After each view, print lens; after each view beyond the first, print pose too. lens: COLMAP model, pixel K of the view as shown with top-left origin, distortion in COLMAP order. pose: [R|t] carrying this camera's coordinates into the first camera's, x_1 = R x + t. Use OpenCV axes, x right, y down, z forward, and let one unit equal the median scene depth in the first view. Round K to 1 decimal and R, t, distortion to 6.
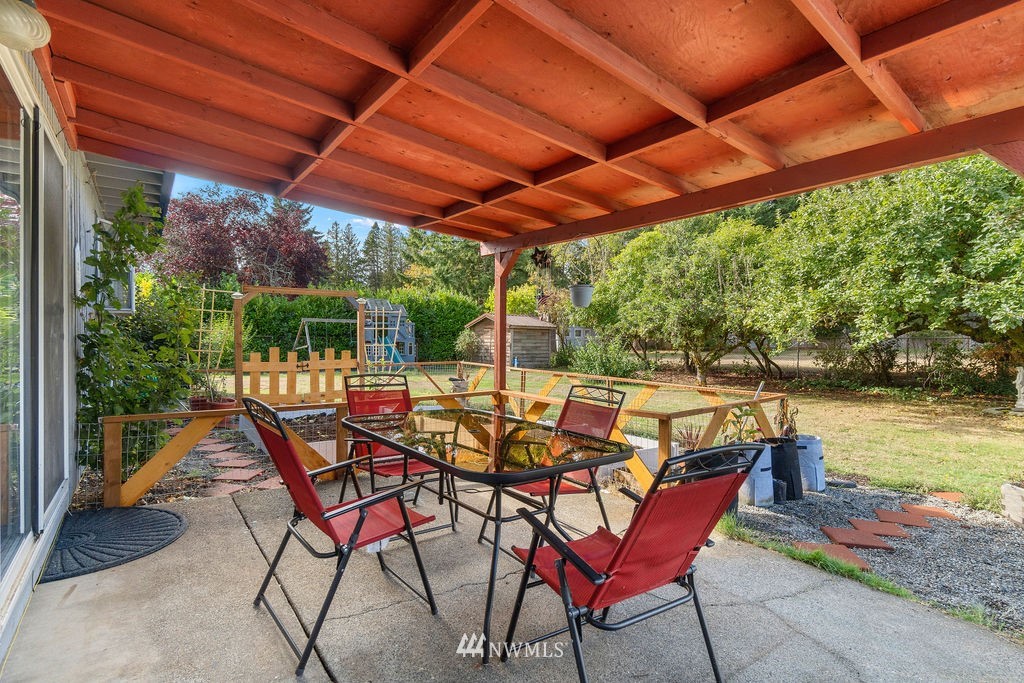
lens RADIAL K [[495.9, 0, 512.0], [0, 495.9, 341.5], [0, 0, 1]] dist [0.001429, 0.000085]
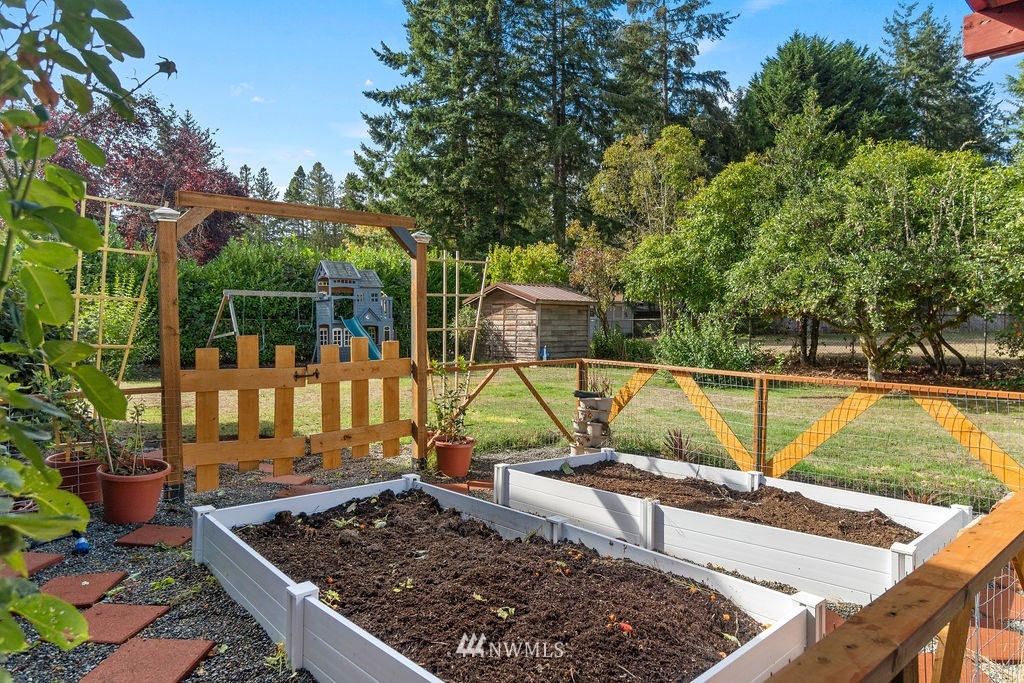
lens RADIAL K [[624.5, 0, 512.0], [0, 624.5, 341.5], [0, 0, 1]] dist [-0.004744, -0.000695]
pose [[0.997686, -0.009417, 0.067335, -0.092805], [0.007596, 0.999600, 0.027246, 0.001176], [-0.067565, -0.026672, 0.997358, 0.140471]]
